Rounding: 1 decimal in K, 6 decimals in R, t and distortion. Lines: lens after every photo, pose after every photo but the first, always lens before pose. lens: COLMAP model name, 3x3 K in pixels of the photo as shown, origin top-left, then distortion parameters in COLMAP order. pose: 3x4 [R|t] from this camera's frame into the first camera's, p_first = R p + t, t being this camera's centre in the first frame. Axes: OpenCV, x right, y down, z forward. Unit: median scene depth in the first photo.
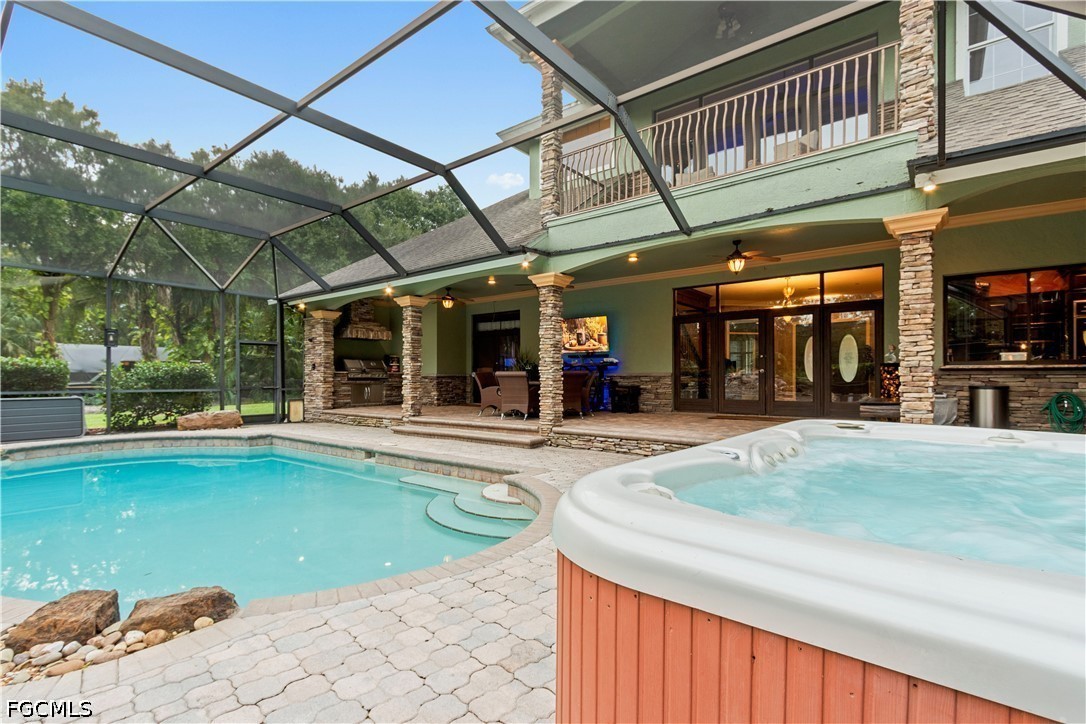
lens RADIAL K [[498.2, 0, 557.2], [0, 498.2, 388.2], [0, 0, 1]] dist [0.006969, -0.002814]
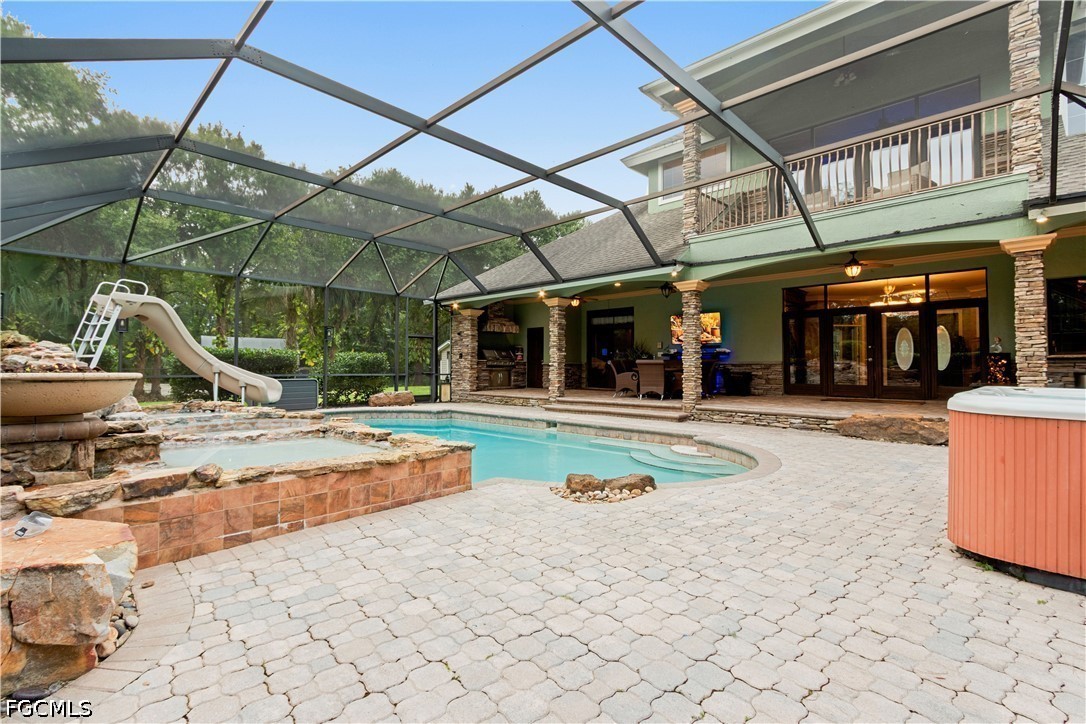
lens RADIAL K [[498.2, 0, 543.5], [0, 498.2, 363.6], [0, 0, 1]] dist [0.006969, -0.002814]
pose [[0.994191, 0.002353, -0.107601, -0.226945], [-0.005306, 0.999617, -0.027163, 0.010463], [0.107496, 0.027576, 0.993823, -0.239124]]
